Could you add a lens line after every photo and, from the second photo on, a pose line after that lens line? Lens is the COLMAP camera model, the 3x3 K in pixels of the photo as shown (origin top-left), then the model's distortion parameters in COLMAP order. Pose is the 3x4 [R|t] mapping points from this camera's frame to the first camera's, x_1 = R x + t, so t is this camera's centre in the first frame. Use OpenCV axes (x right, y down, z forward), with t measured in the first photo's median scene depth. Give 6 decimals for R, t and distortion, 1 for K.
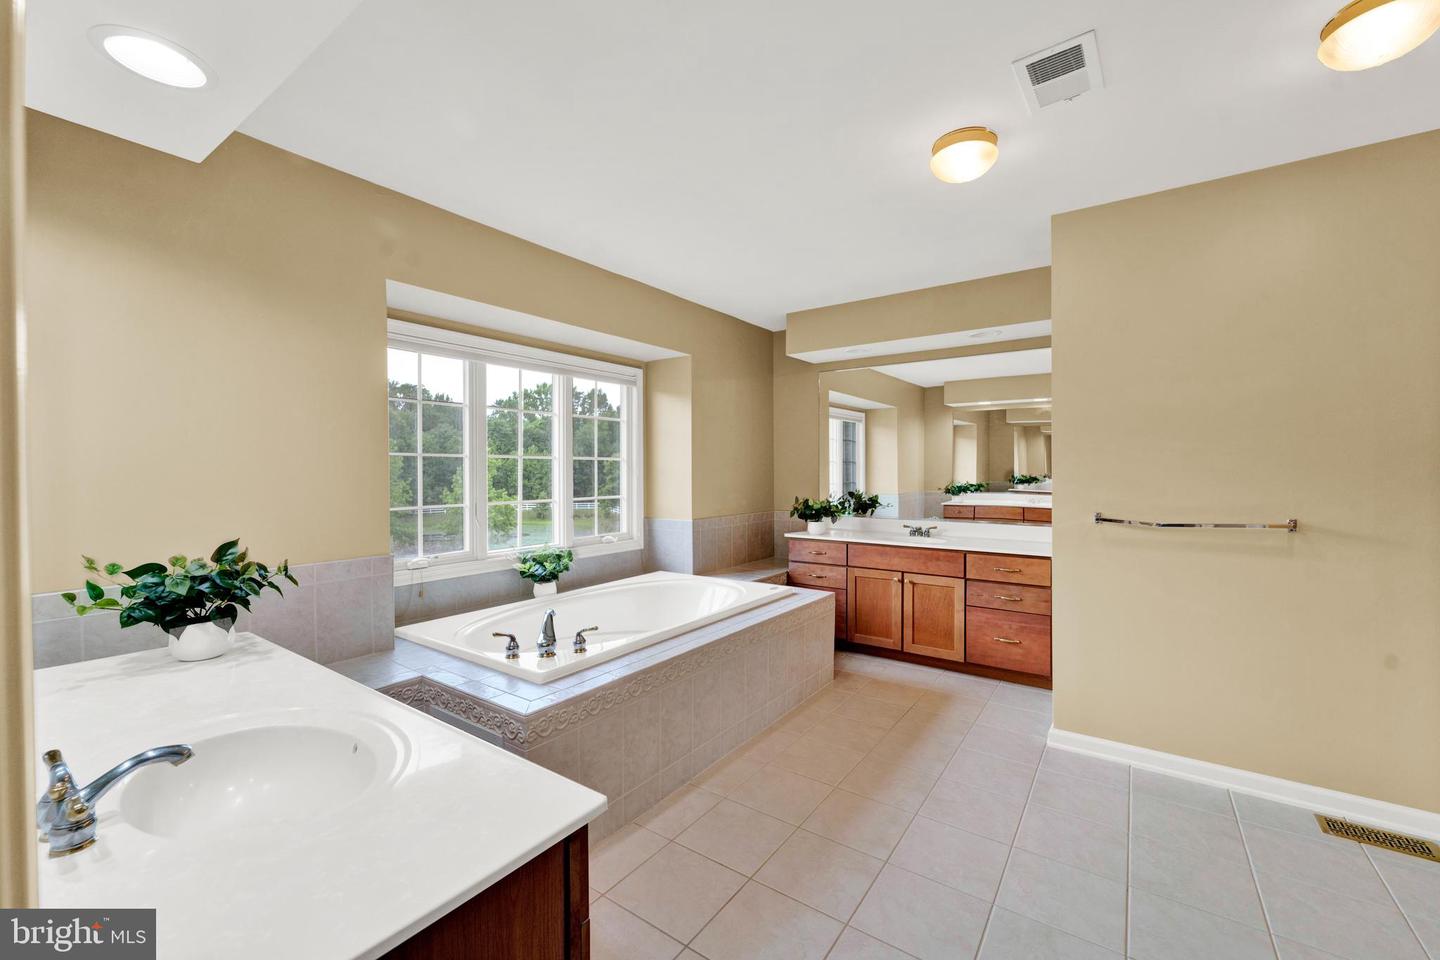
lens RADIAL K [[587.3, 0, 713.1], [0, 587.3, 474.6], [0, 0, 1]] dist [0.002140, 0.000134]
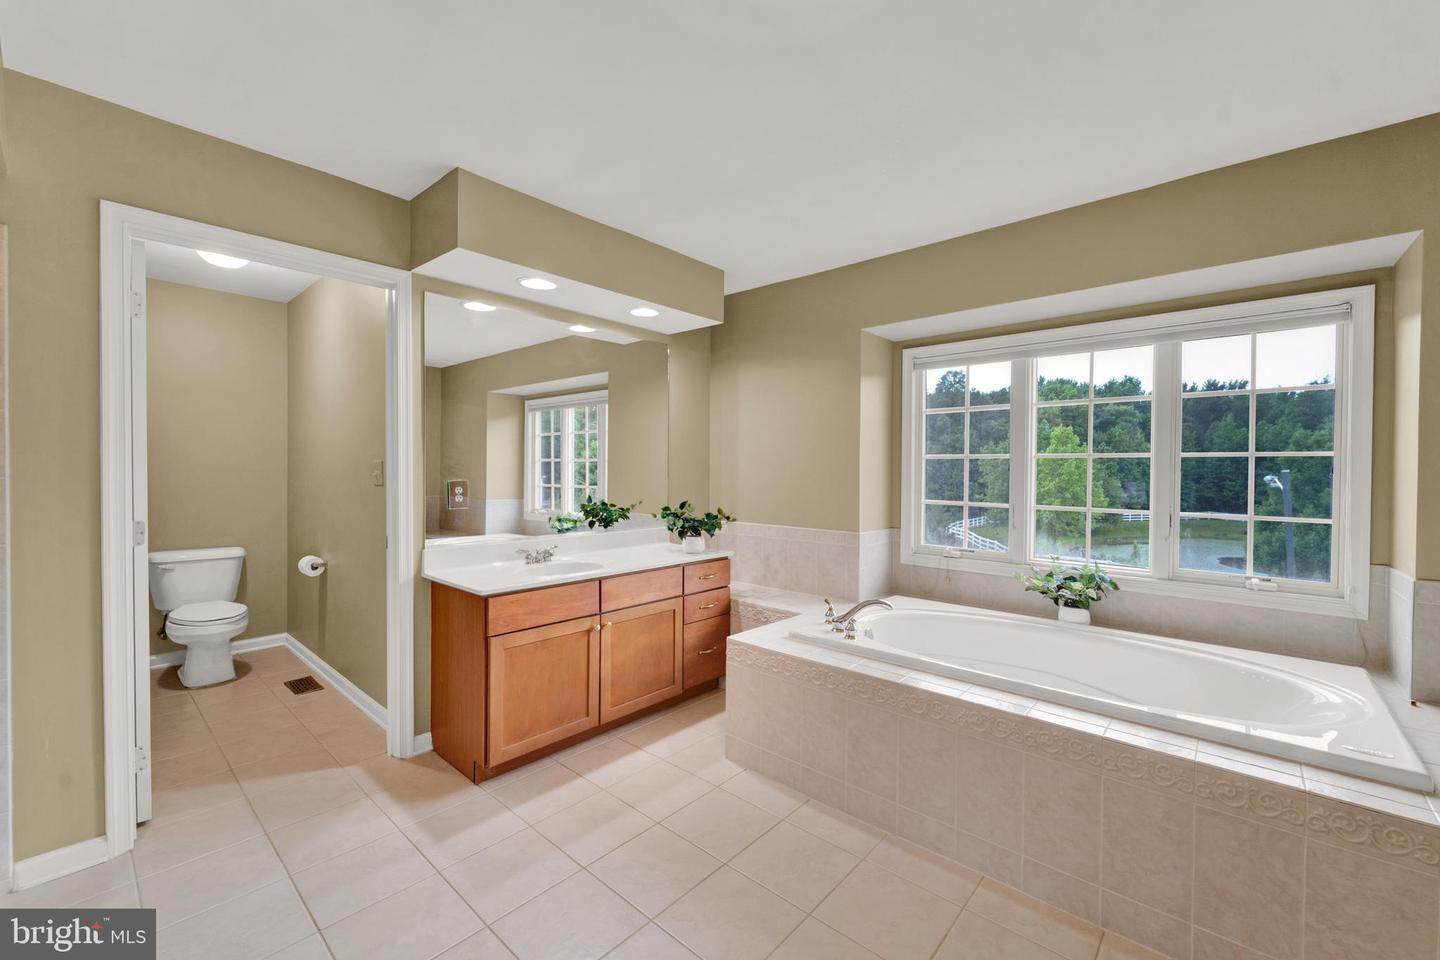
lens RADIAL K [[587.3, 0, 711.1], [0, 587.3, 474.6], [0, 0, 1]] dist [0.002140, 0.000134]
pose [[-0.106746, 0.015823, -0.994160, 0.594735], [-0.023158, 0.999563, 0.018395, -0.005814], [0.994017, 0.024987, -0.106333, 0.589100]]
